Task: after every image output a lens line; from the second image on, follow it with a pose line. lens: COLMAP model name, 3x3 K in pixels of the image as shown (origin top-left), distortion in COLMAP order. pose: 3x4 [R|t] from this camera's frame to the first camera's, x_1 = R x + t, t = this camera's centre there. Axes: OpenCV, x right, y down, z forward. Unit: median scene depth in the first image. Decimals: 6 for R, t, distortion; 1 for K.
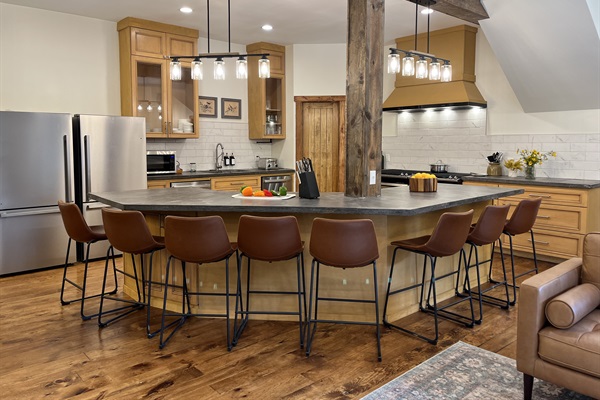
lens RADIAL K [[454.2, 0, 300.0], [0, 454.2, 200.0], [0, 0, 1]] dist [-0.002204, -0.050681]
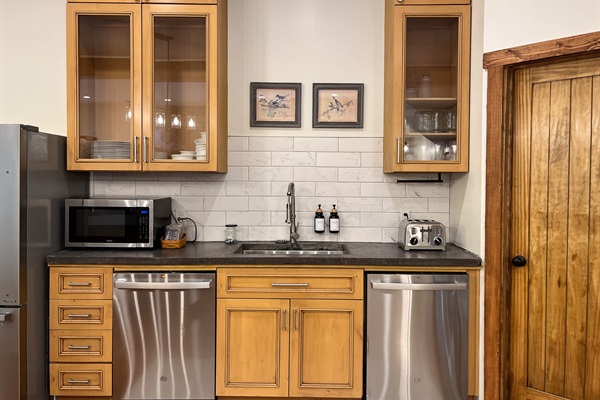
lens RADIAL K [[454.2, 0, 300.0], [0, 454.2, 200.0], [0, 0, 1]] dist [-0.002204, -0.050681]
pose [[0.742657, 0.037251, -0.668635, 0.121671], [-0.086668, 0.995401, -0.040807, -0.087501], [0.664040, 0.088255, 0.742470, 0.650430]]
